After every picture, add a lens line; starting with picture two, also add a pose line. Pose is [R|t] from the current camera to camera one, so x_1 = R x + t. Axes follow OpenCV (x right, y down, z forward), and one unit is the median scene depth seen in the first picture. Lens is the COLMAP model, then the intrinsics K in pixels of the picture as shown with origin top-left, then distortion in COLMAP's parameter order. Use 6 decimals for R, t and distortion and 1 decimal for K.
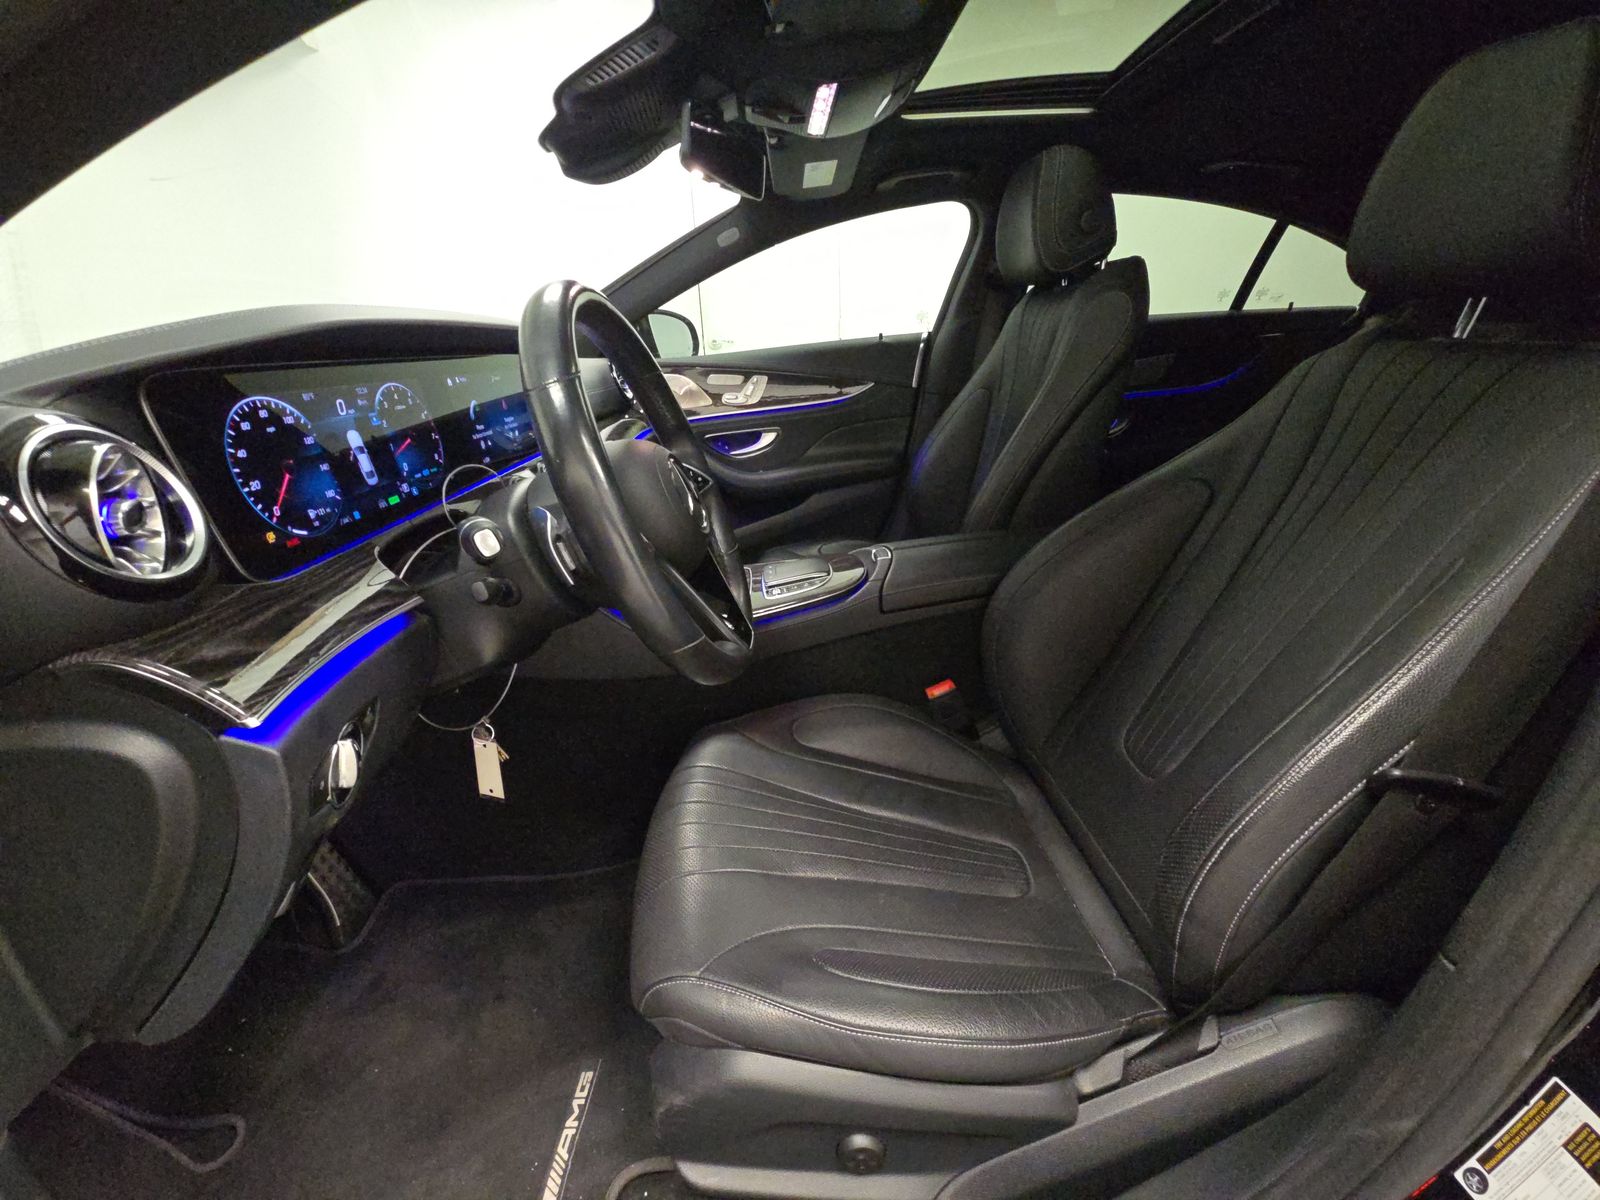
lens RADIAL K [[647.7, 0, 797.1], [0, 647.7, 596.4], [0, 0, 1]] dist [0.005971, -0.004783]
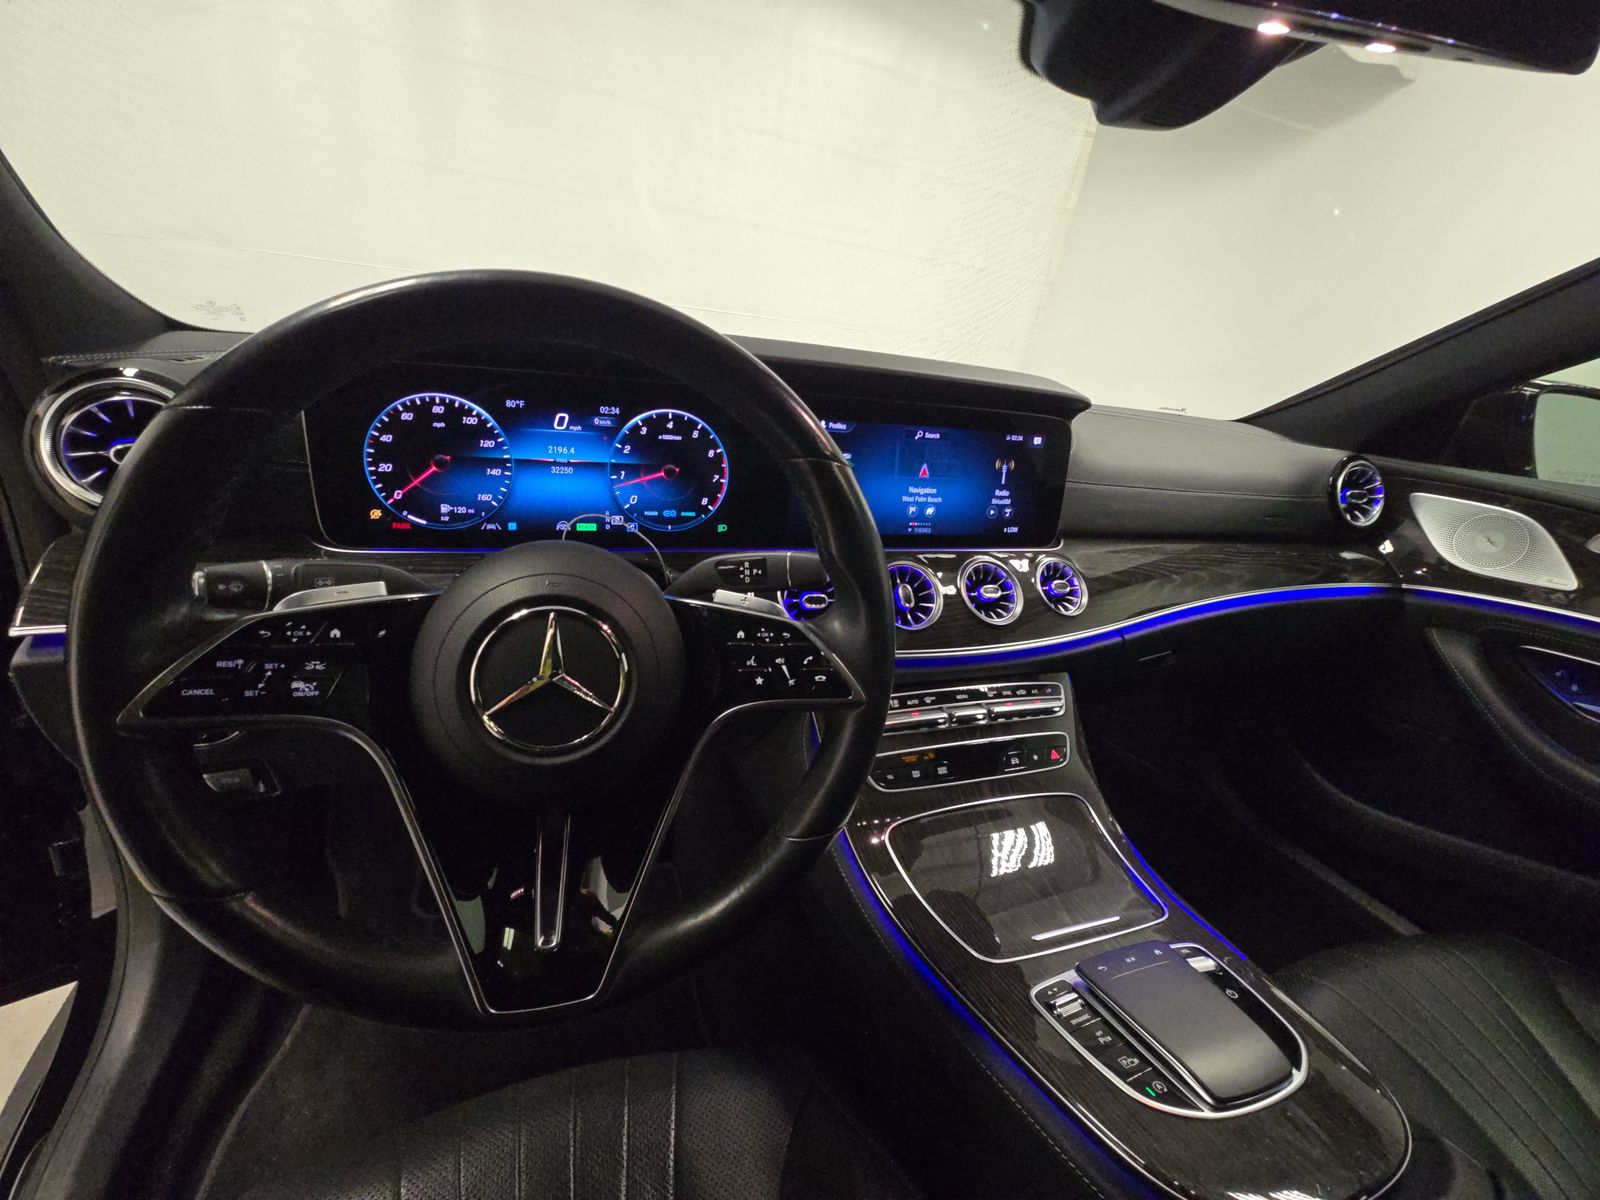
lens RADIAL K [[647.7, 0, 800.0], [0, 647.7, 592.8], [0, 0, 1]] dist [0.005971, -0.004783]
pose [[0.274337, 0.361795, -0.890979, 0.374165], [-0.437336, 0.872106, 0.219473, -0.483667], [0.856432, 0.329447, 0.397477, 1.118110]]
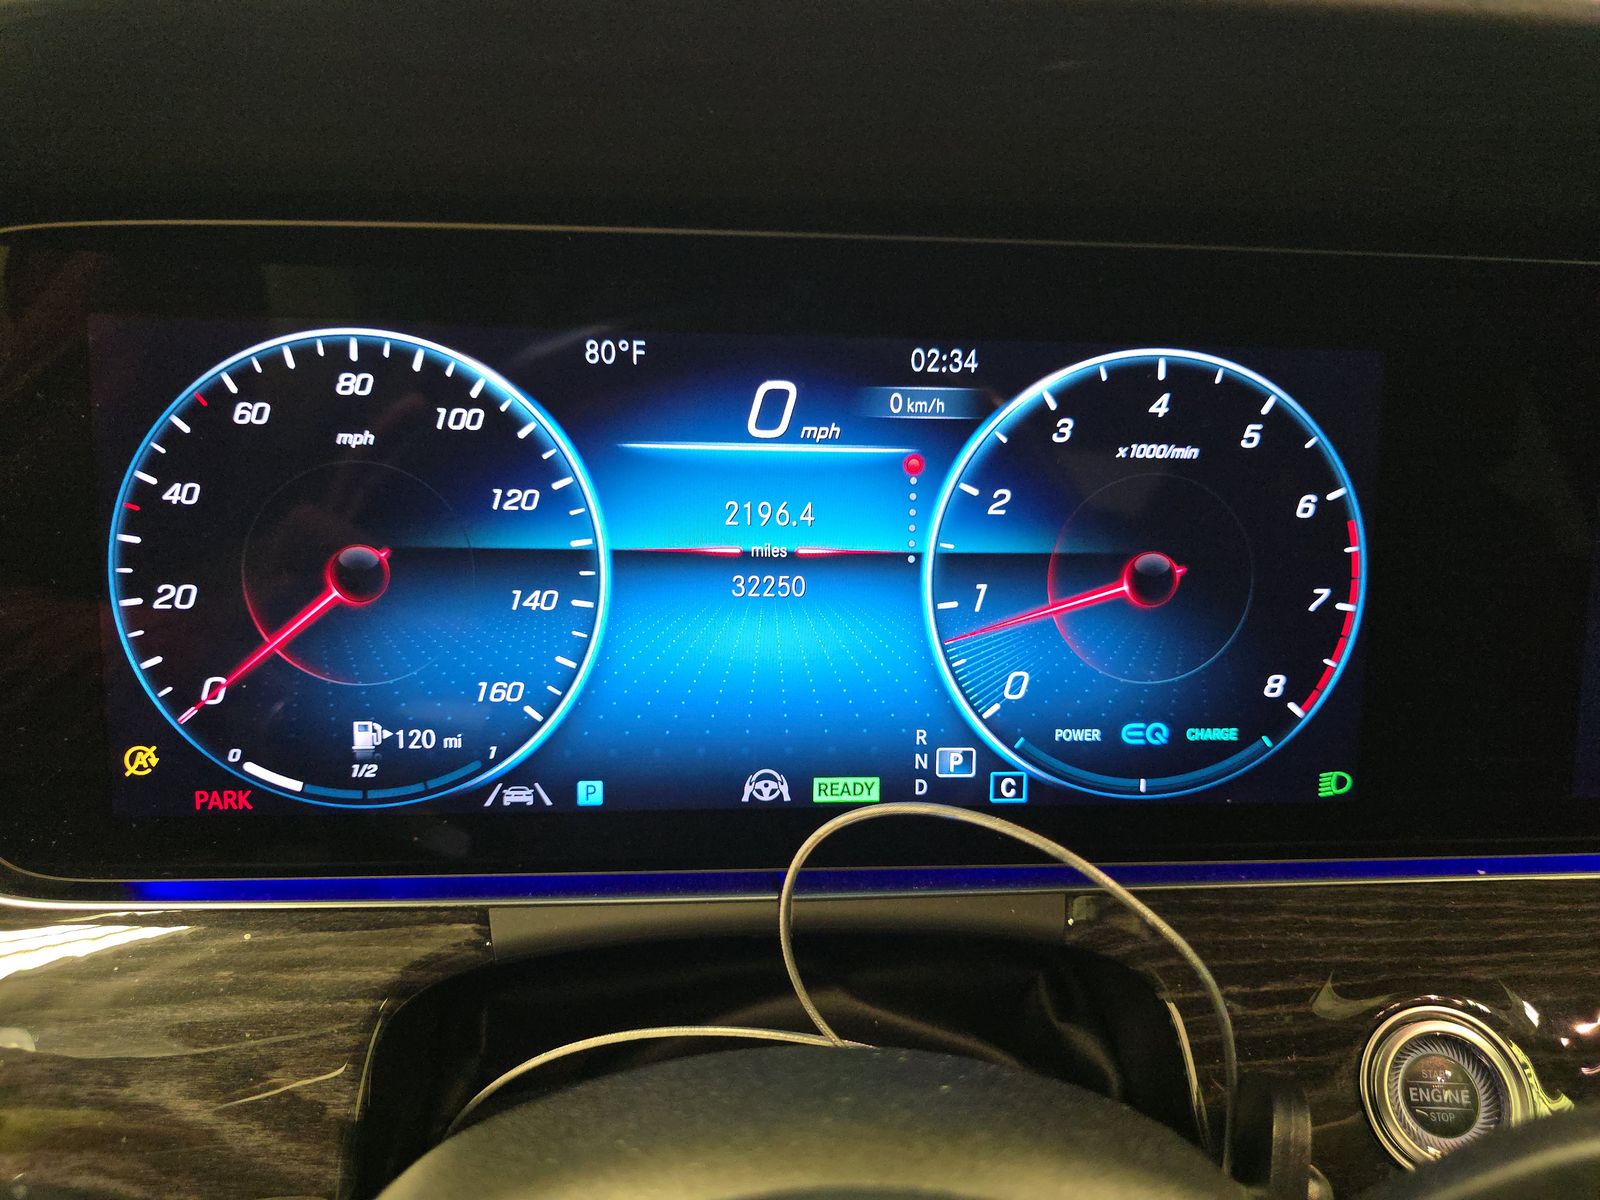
lens RADIAL K [[1088.3, 0, 805.8], [0, 1088.3, 595.6], [0, 0, 1]] dist [-0.002835, -0.007147]
pose [[0.046075, 0.279623, -0.959004, -0.297661], [-0.388860, 0.889319, 0.240622, -0.372243], [0.920144, 0.361832, 0.149709, 1.084320]]
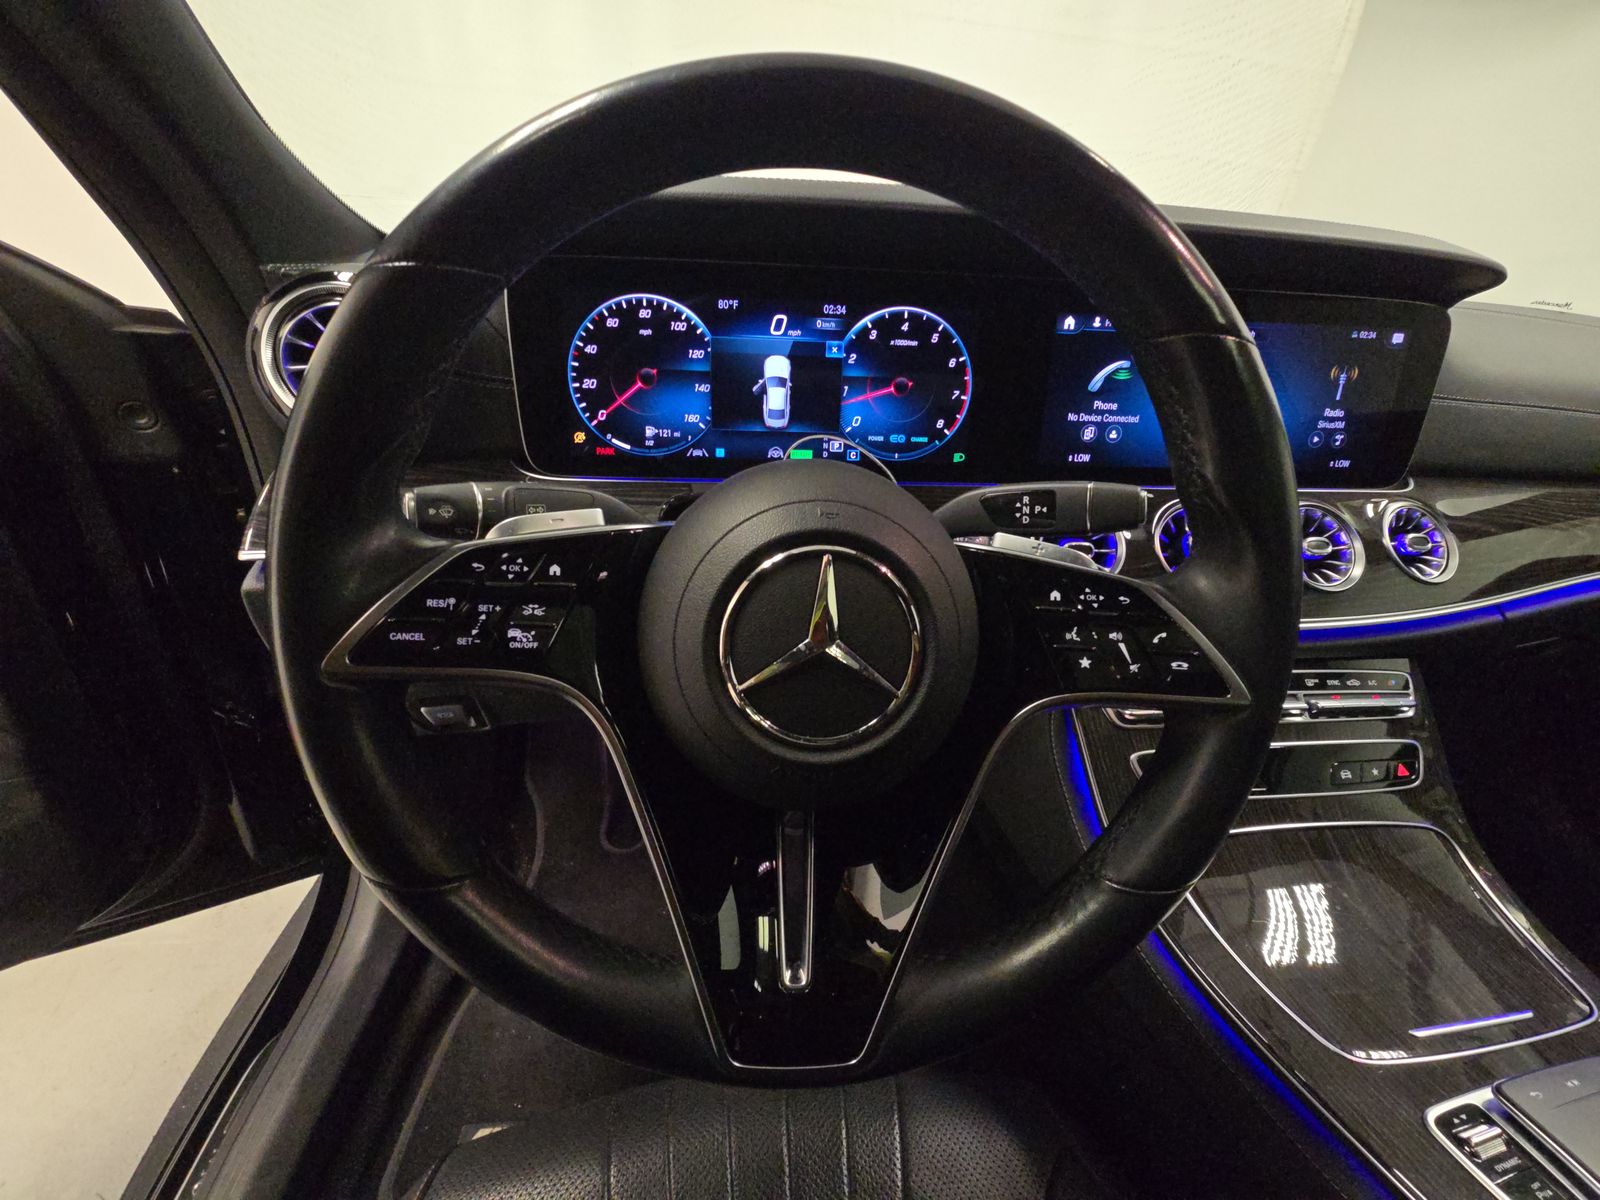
lens RADIAL K [[647.7, 0, 801.4], [0, 647.7, 593.3], [0, 0, 1]] dist [0.005971, -0.004783]
pose [[0.064481, 0.440478, -0.895445, 0.174386], [-0.405089, 0.831610, 0.379906, -0.368508], [0.912001, 0.338238, 0.232055, 1.059574]]
